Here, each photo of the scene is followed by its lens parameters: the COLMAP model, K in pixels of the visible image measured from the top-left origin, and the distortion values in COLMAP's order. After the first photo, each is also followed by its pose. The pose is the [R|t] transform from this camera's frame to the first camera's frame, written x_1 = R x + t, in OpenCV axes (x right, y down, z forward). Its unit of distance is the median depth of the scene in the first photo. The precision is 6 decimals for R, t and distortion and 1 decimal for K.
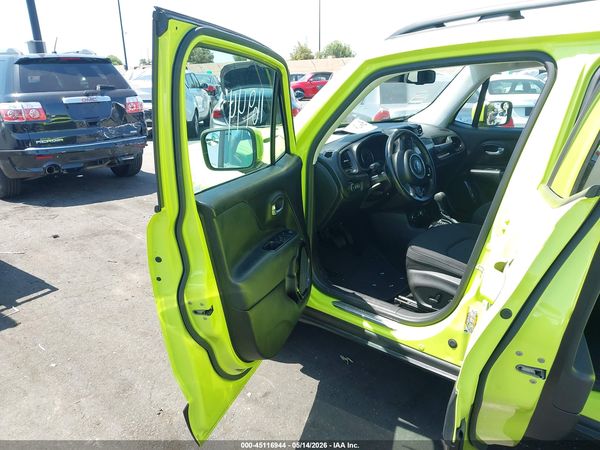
lens RADIAL K [[462.8, 0, 297.8], [0, 462.8, 237.5], [0, 0, 1]] dist [0.008081, -0.010224]
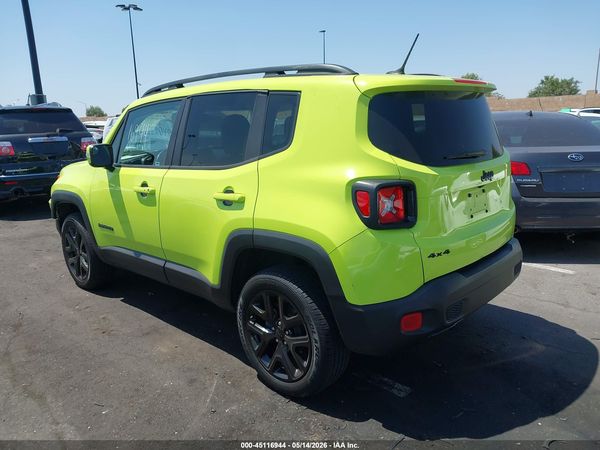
lens RADIAL K [[466.7, 0, 299.6], [0, 466.7, 234.3], [0, 0, 1]] dist [0.002481, -0.002235]
pose [[0.999453, -0.003654, -0.032872, 0.739928], [0.000381, 0.995087, -0.099003, 0.245370], [0.033072, 0.098937, 0.994544, -0.642546]]
